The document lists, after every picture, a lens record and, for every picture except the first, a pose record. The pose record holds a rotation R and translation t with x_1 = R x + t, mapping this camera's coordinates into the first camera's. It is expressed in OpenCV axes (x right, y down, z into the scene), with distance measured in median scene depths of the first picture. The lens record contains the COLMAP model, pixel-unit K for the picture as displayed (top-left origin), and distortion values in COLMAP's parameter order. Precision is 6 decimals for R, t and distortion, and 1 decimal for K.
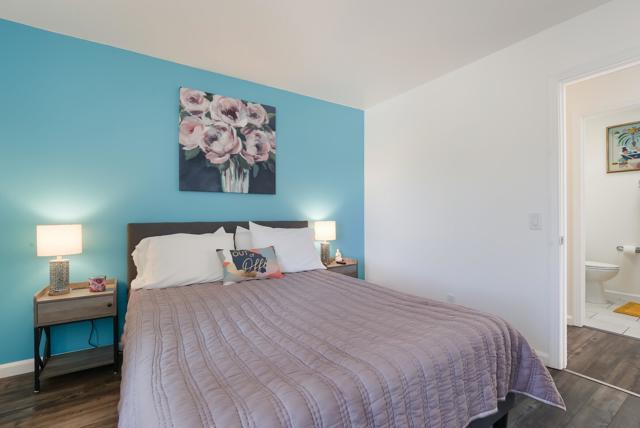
lens RADIAL K [[295.6, 0, 319.6], [0, 295.6, 211.8], [0, 0, 1]] dist [-0.023053, 0.002801]
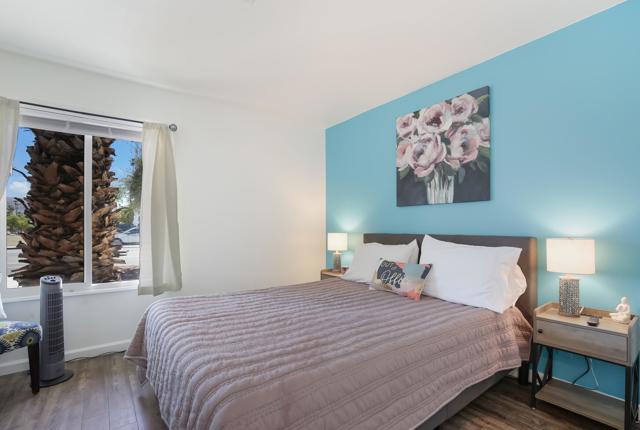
lens RADIAL K [[295.6, 0, 317.8], [0, 295.6, 219.9], [0, 0, 1]] dist [-0.023053, 0.002801]
pose [[0.049144, -0.025750, -0.998460, 0.620592], [0.004273, 0.999664, -0.025570, 0.008193], [0.998783, -0.003010, 0.049238, 0.575089]]
